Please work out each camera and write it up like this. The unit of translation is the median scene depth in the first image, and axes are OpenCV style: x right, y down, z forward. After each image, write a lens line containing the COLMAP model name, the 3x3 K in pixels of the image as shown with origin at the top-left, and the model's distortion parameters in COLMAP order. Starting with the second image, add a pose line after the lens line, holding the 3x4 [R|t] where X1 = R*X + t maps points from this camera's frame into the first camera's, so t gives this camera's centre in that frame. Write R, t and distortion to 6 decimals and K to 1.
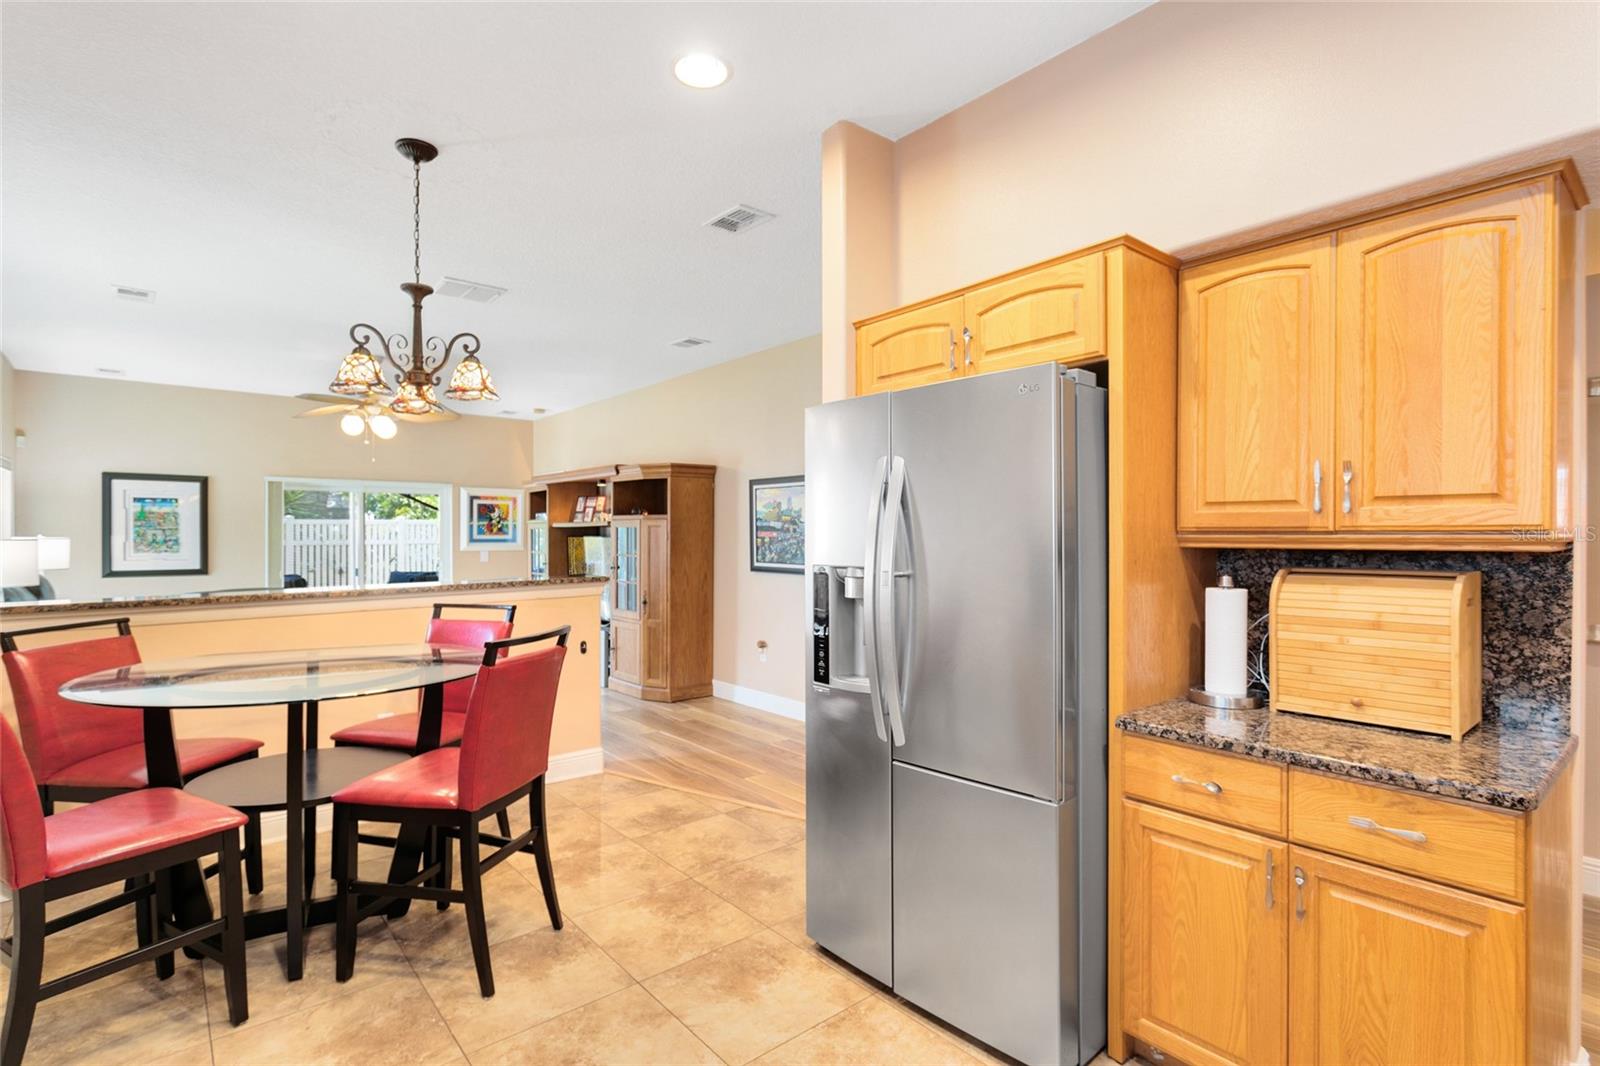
lens RADIAL K [[777.7, 0, 800.0], [0, 777.7, 533.0], [0, 0, 1]] dist [0.000072, 0.000002]
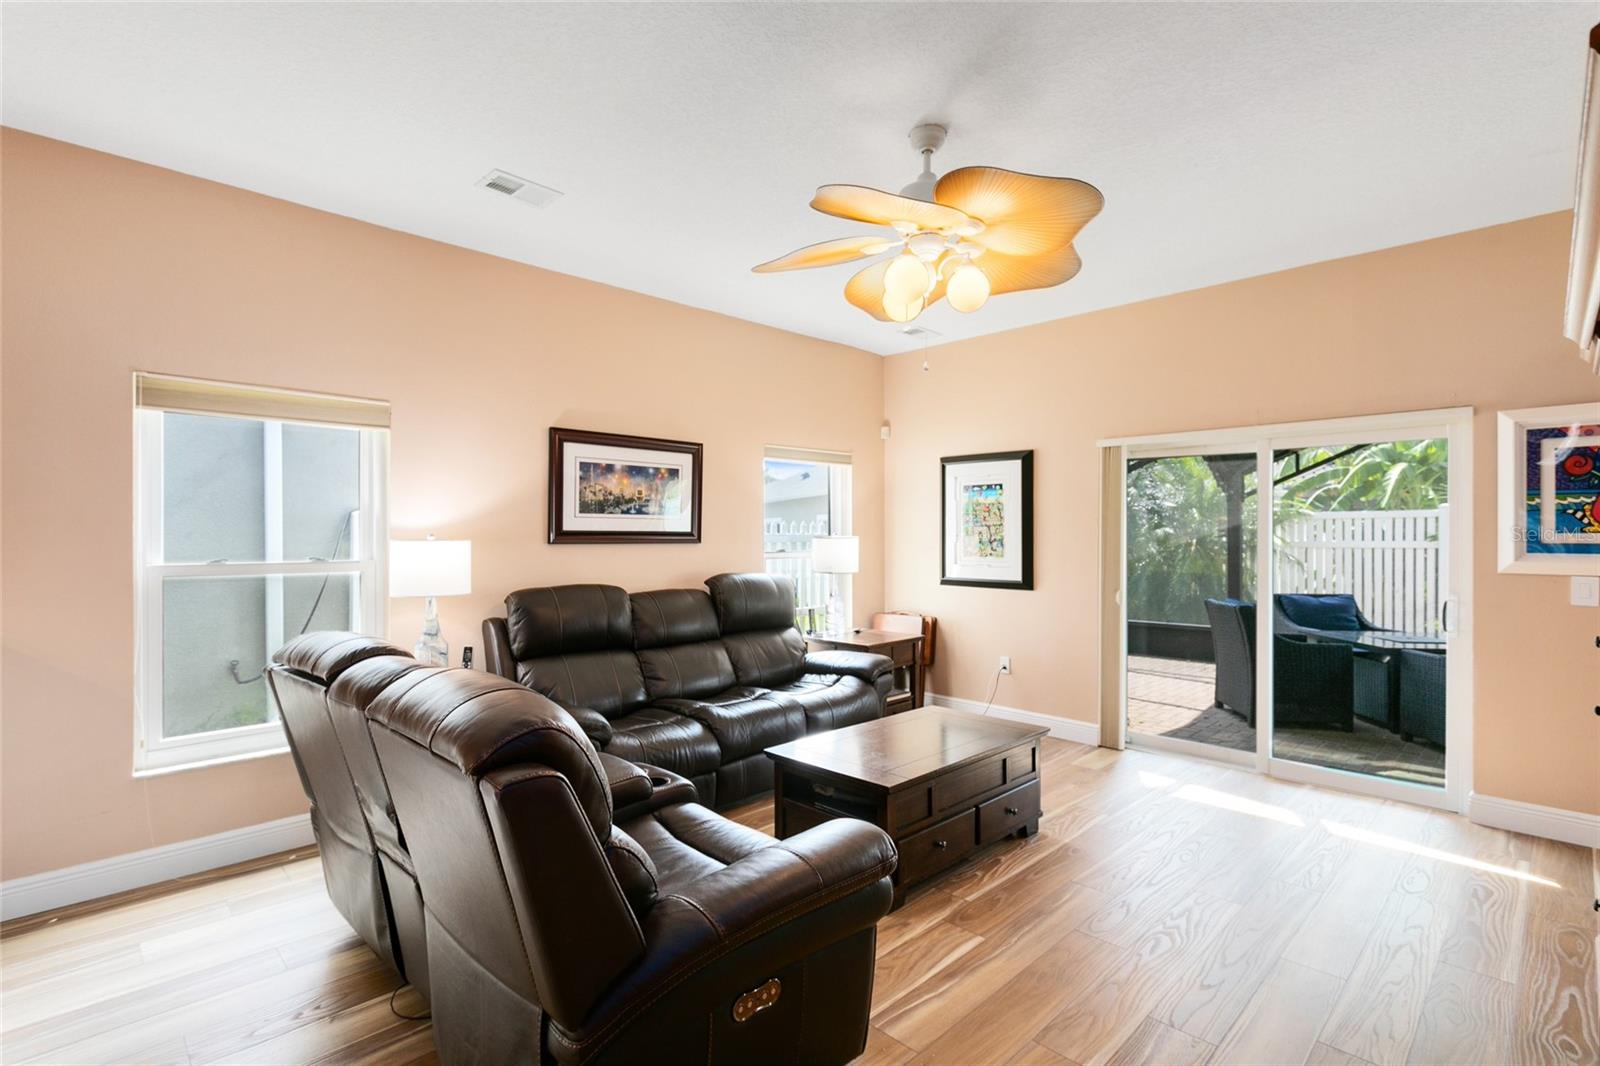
lens RADIAL K [[756.7, 0, 800.0], [0, 756.7, 533.0], [0, 0, 1]] dist [-0.000940, -0.000135]
pose [[0.085820, 0.002877, -0.996306, -0.100226], [0.007757, 0.999964, 0.003556, -0.001565], [0.996280, -0.008034, 0.085795, 0.737277]]
